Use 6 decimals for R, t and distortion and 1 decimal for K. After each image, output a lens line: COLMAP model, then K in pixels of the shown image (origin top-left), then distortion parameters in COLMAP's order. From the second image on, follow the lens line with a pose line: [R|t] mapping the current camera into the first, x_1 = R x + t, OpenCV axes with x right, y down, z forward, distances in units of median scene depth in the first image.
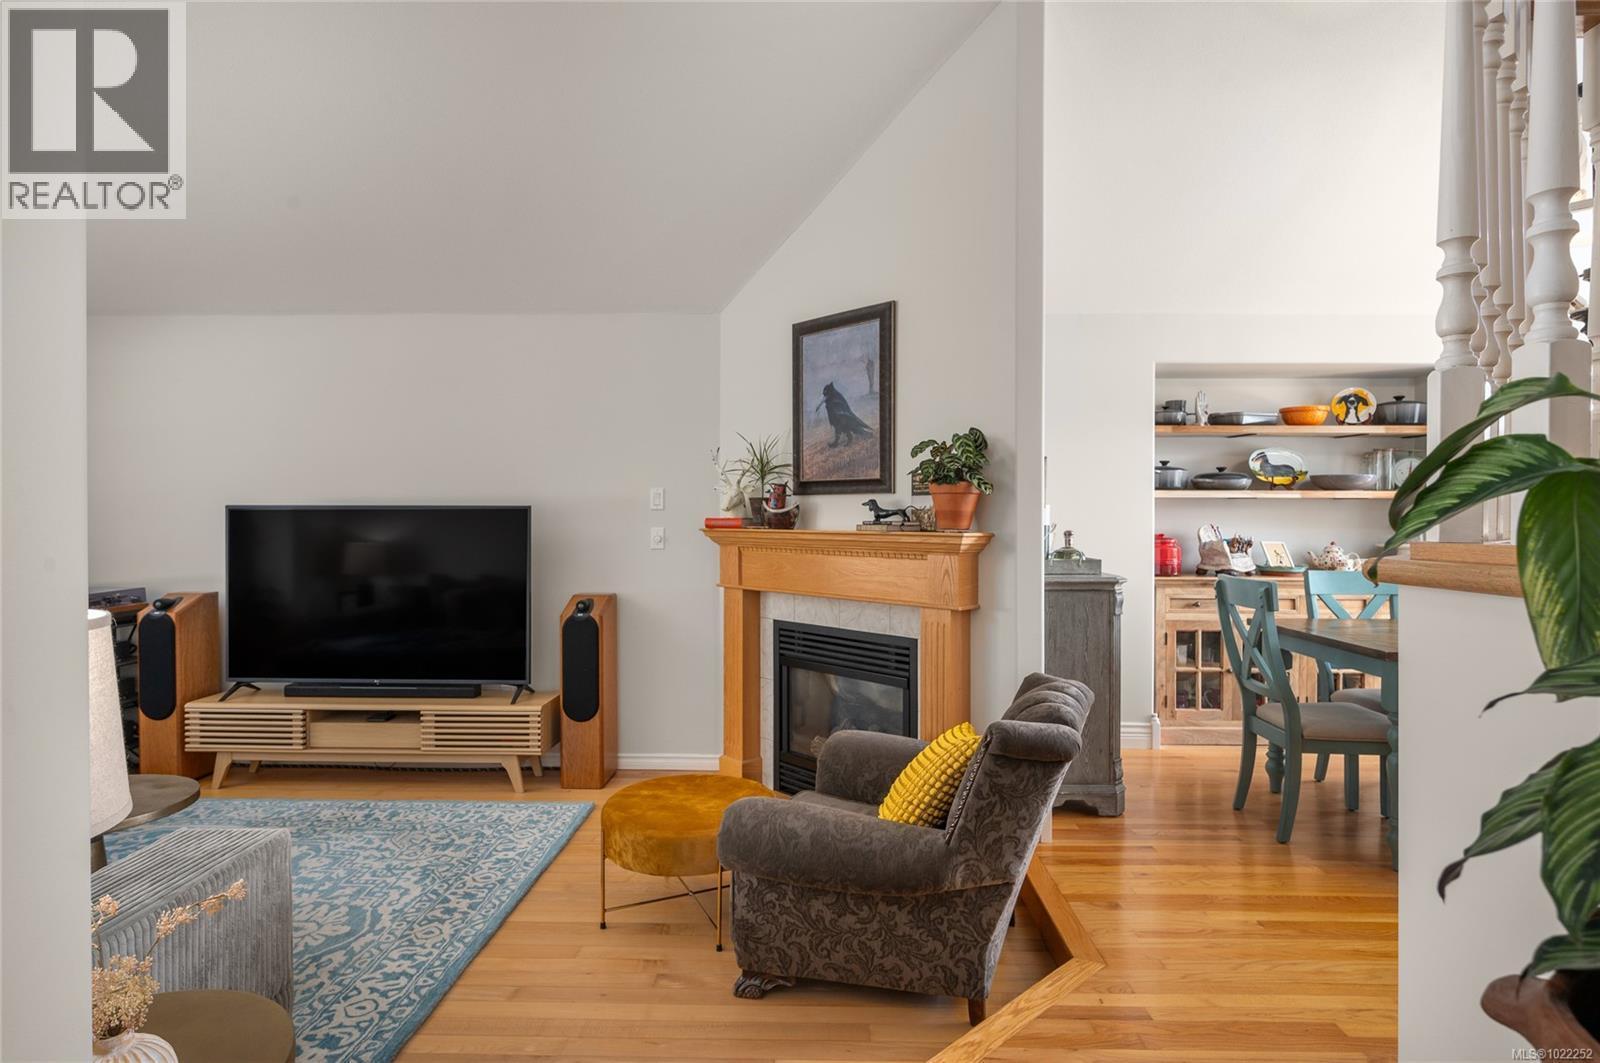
lens RADIAL K [[867.3, 0, 802.4], [0, 867.3, 521.8], [0, 0, 1]] dist [0.001371, 0.001483]
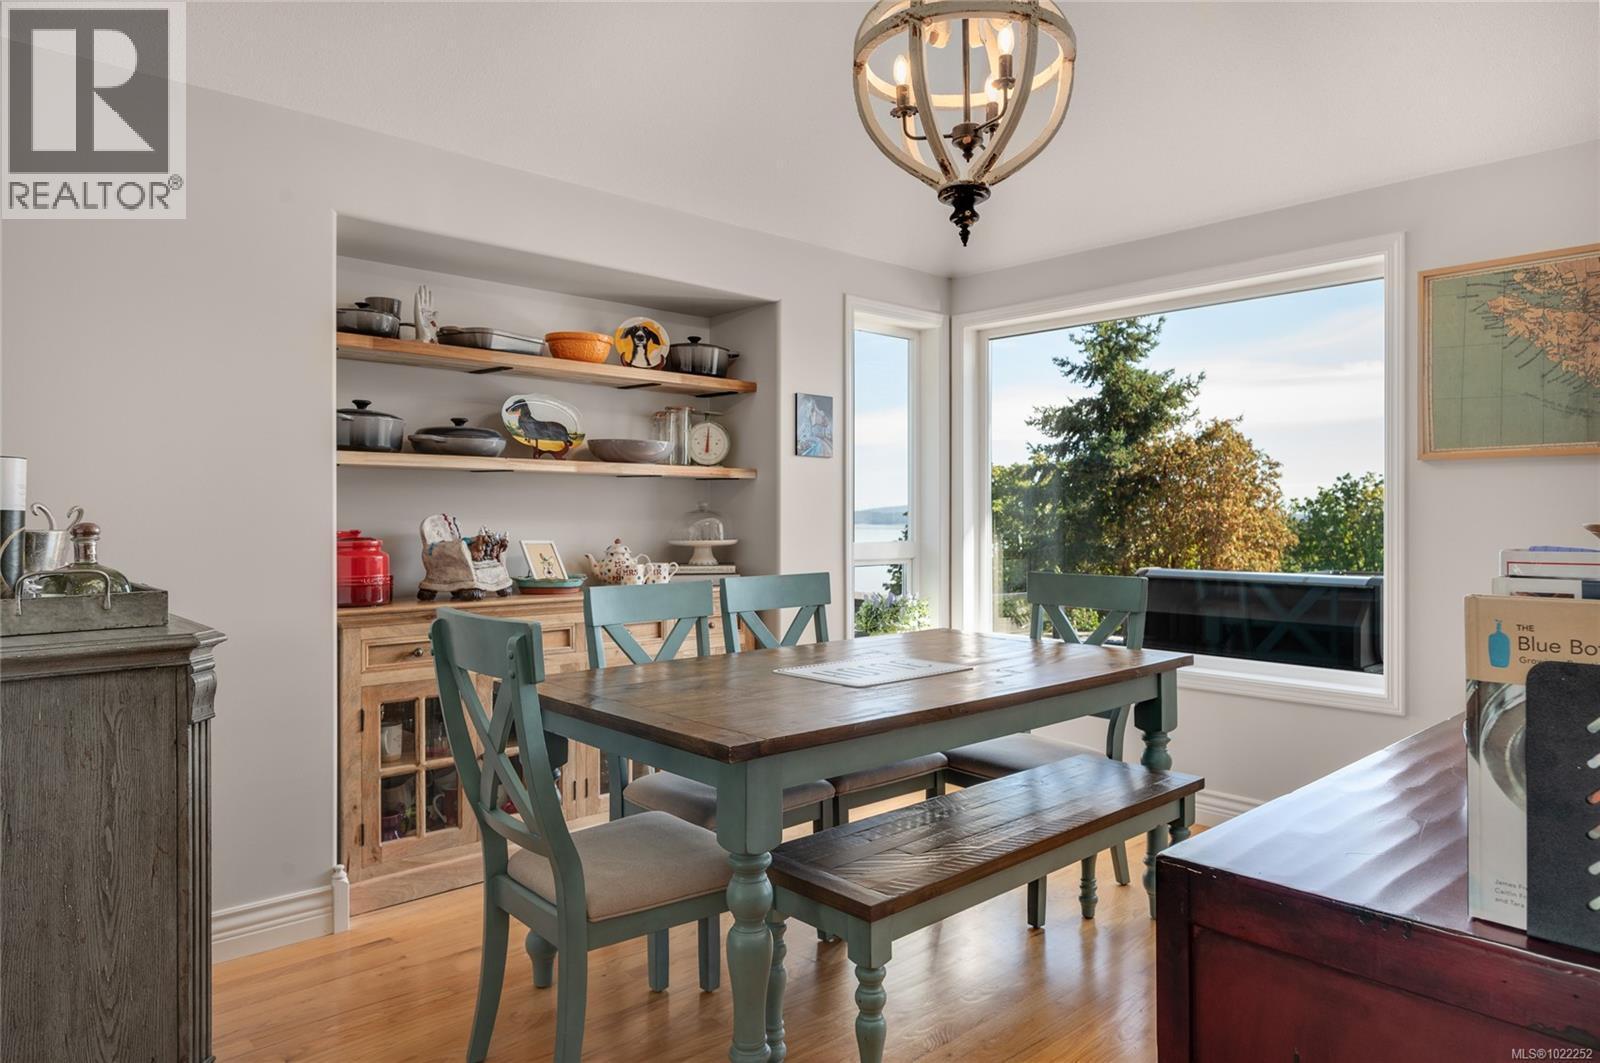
lens RADIAL K [[991.7, 0, 801.5], [0, 991.7, 522.1], [0, 0, 1]] dist [-0.003065, 0.001912]
pose [[0.730466, -0.006246, 0.682920, 0.191300], [0.004085, 0.999980, 0.004776, 0.006895], [-0.682937, -0.000699, 0.730477, 0.344395]]
